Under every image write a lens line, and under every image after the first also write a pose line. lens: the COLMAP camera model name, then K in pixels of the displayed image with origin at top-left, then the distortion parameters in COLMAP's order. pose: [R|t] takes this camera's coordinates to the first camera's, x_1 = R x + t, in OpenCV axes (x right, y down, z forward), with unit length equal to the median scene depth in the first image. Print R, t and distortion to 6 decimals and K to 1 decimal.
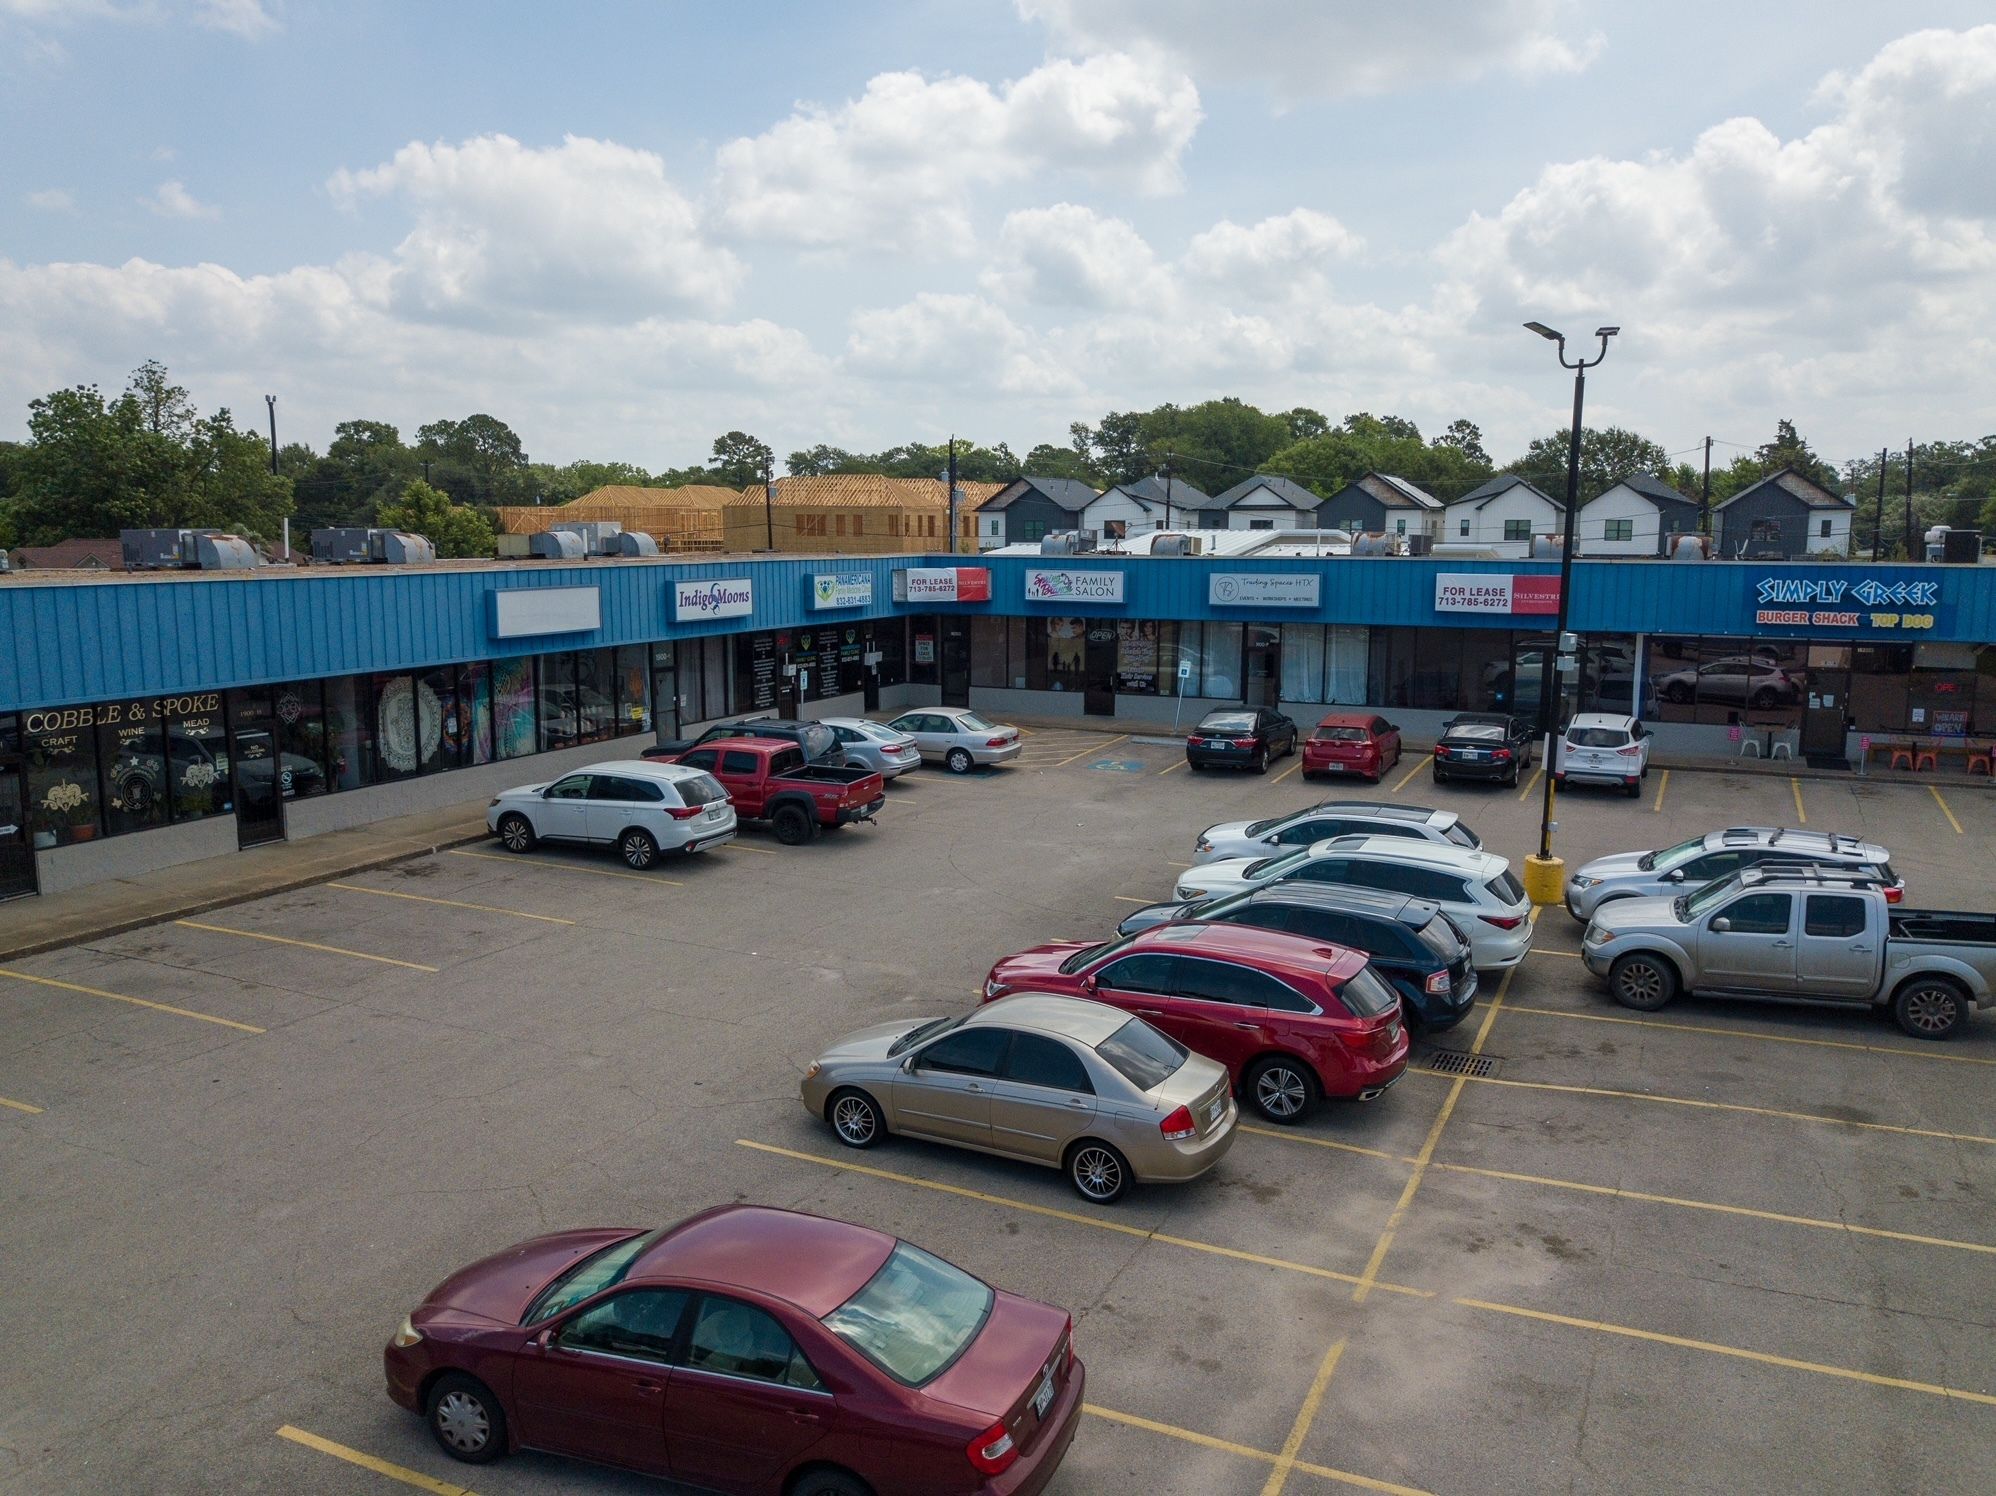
lens RADIAL K [[1541.7, 0, 998.0], [0, 1541.7, 748.0], [0, 0, 1]] dist [0.003435, -0.005892]
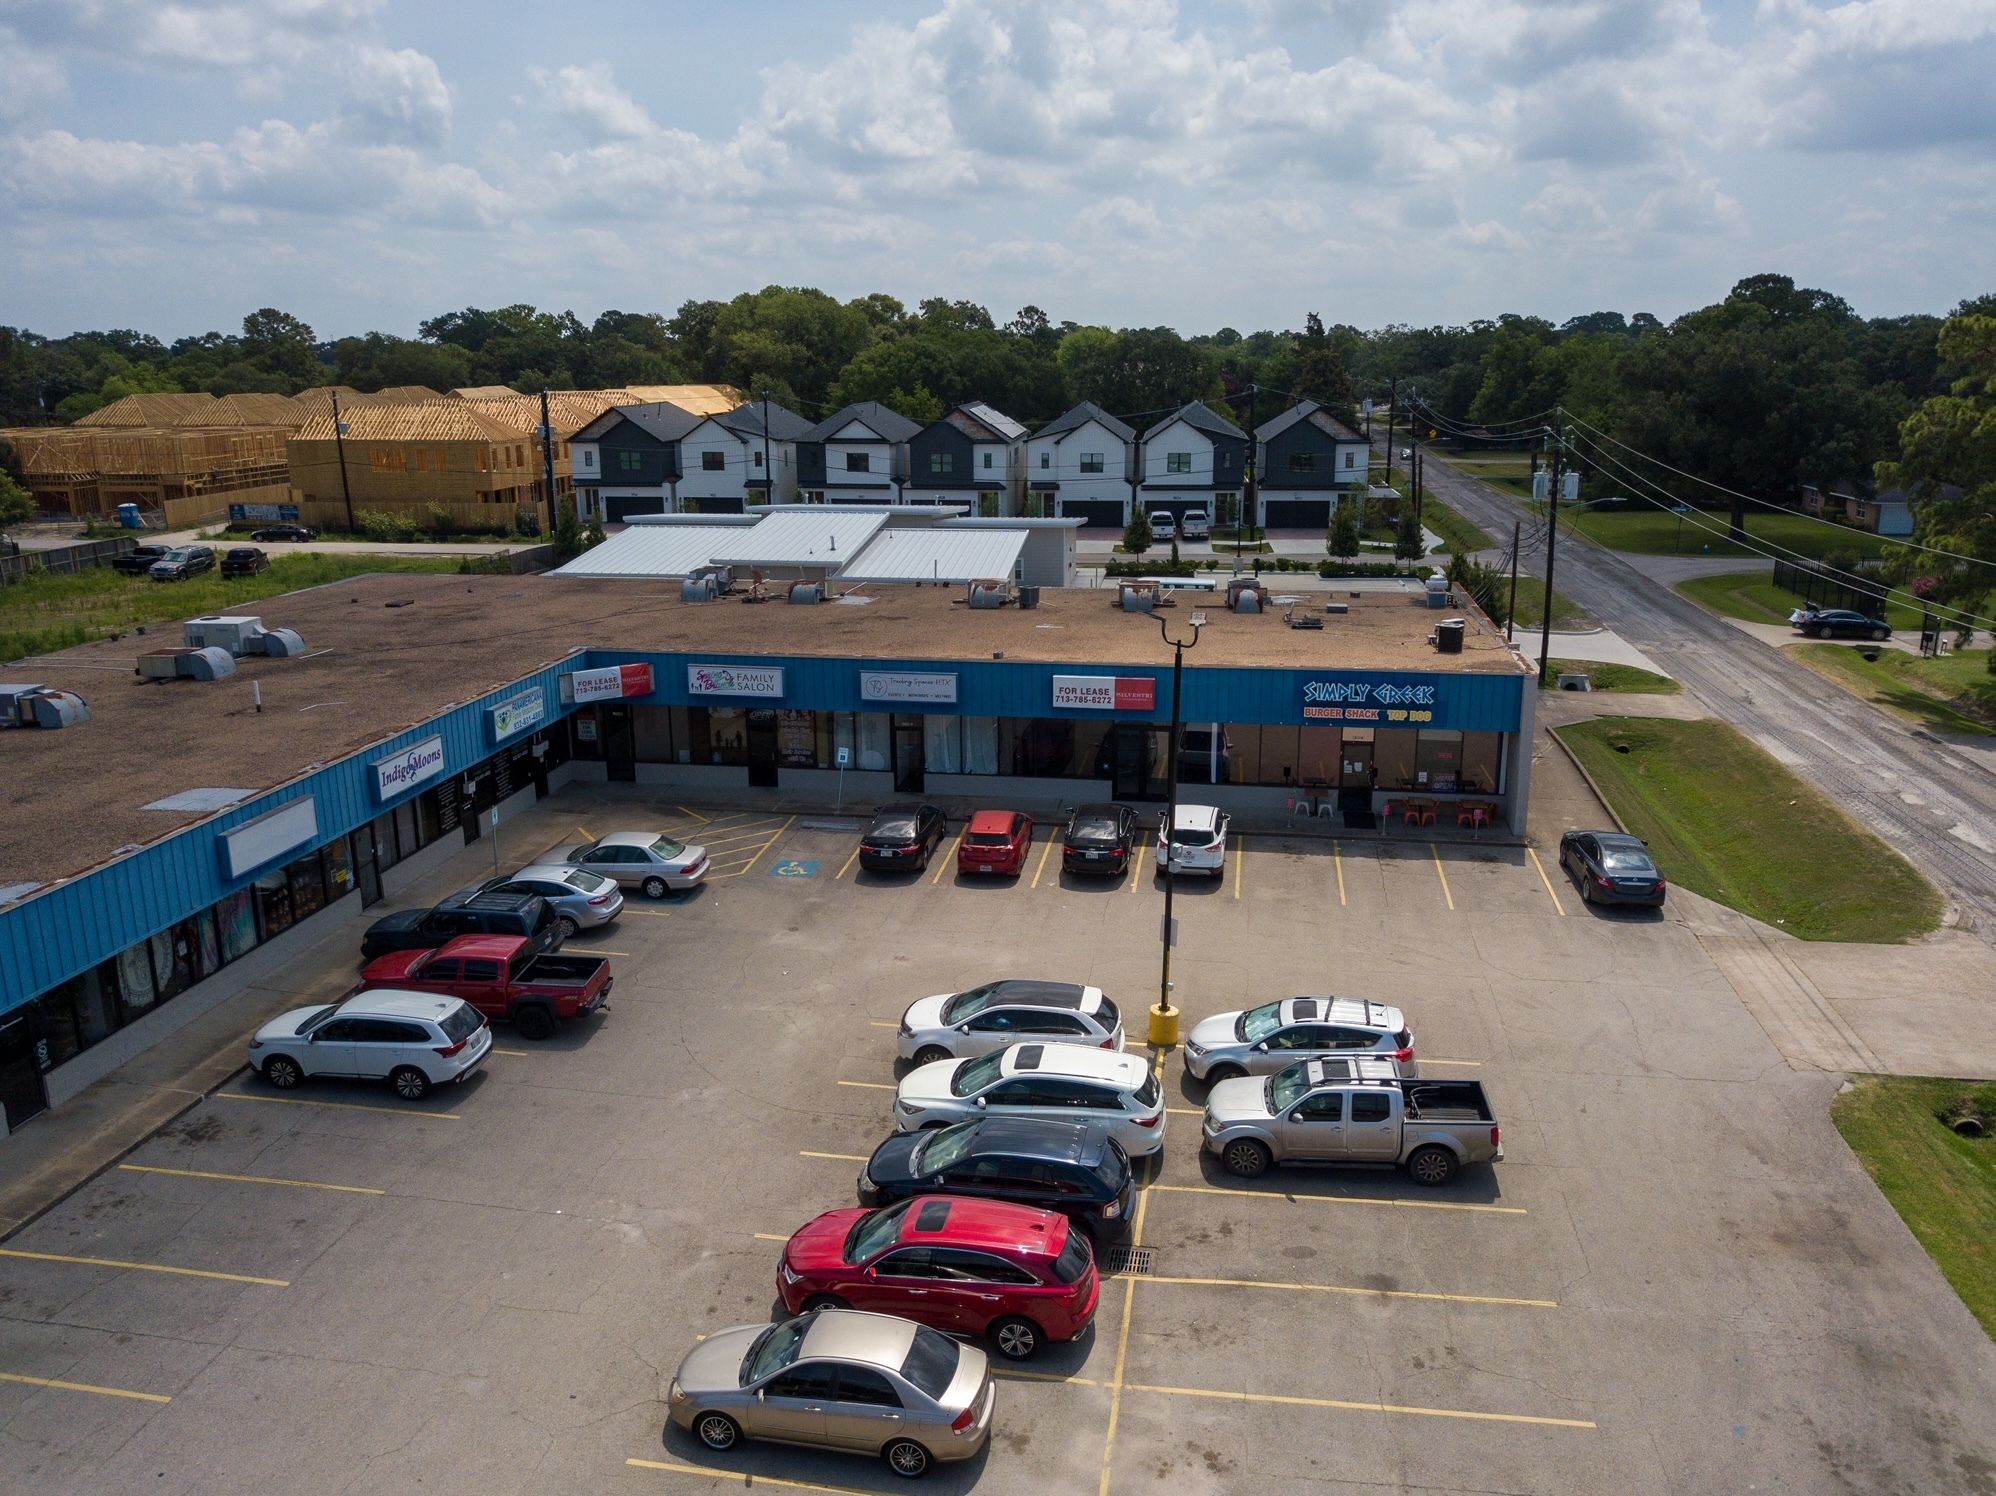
lens RADIAL K [[1541.7, 0, 998.0], [0, 1541.7, 748.0], [0, 0, 1]] dist [0.003435, -0.005892]
pose [[0.962999, -0.079169, 0.257614, -0.076256], [0.050957, 0.992126, 0.114410, -0.239321], [-0.264644, -0.097049, 0.959451, -0.144063]]
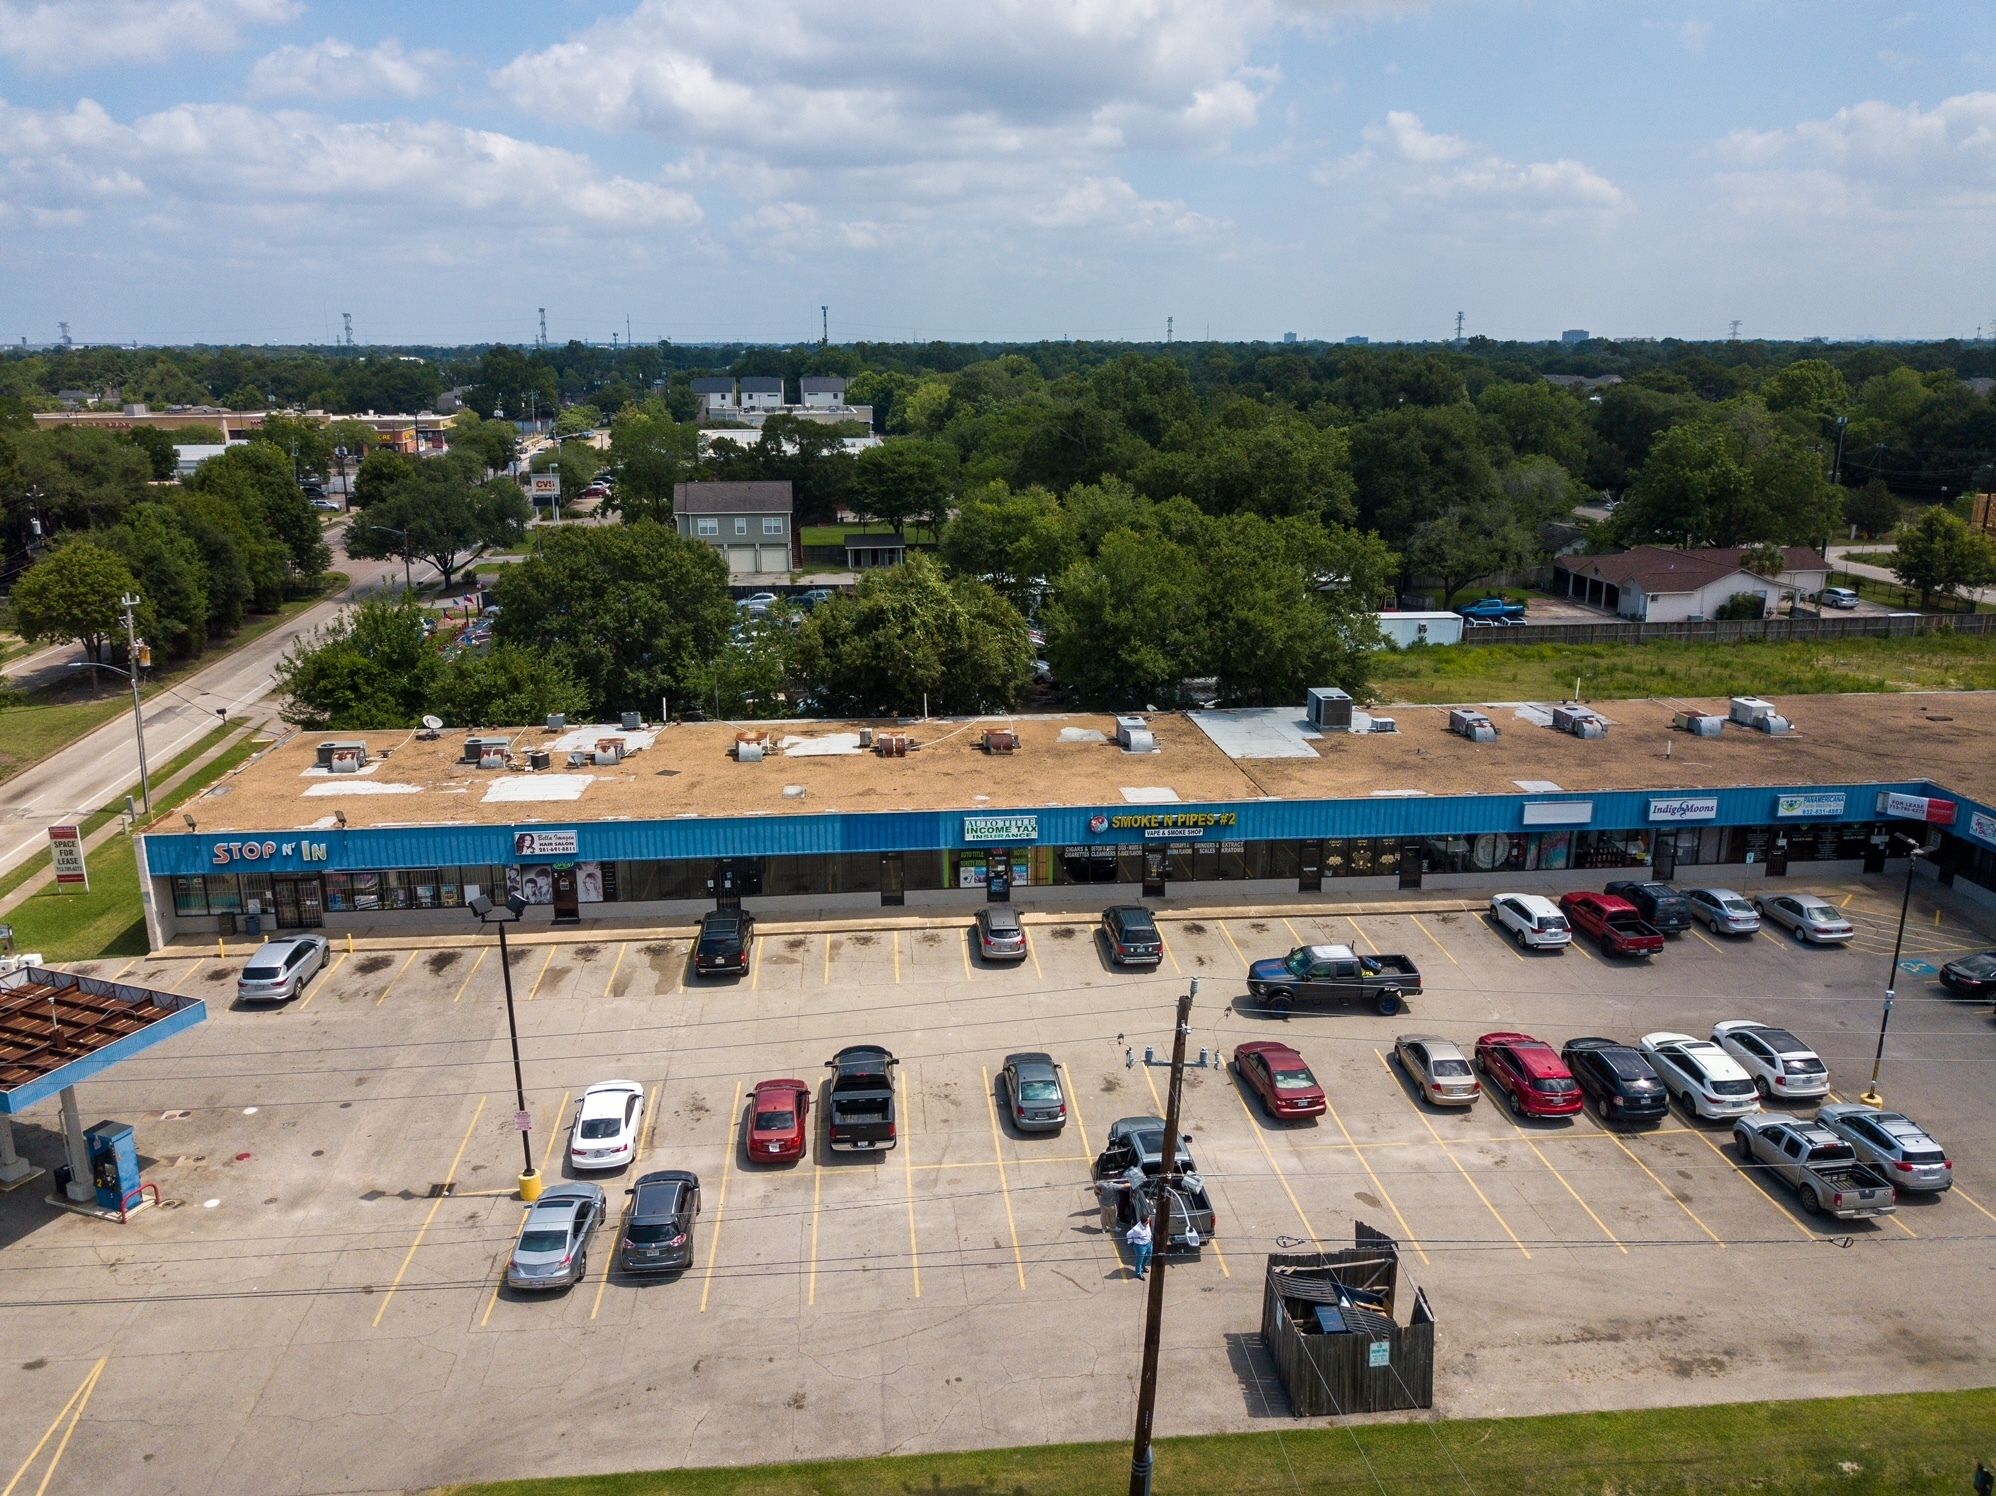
lens RADIAL K [[1541.7, 0, 998.0], [0, 1541.7, 748.0], [0, 0, 1]] dist [0.003435, -0.005892]
pose [[0.506489, 0.215112, -0.834982, 1.051475], [-0.120840, 0.976532, 0.178279, -0.451988], [0.853737, 0.010602, 0.520597, -0.751857]]
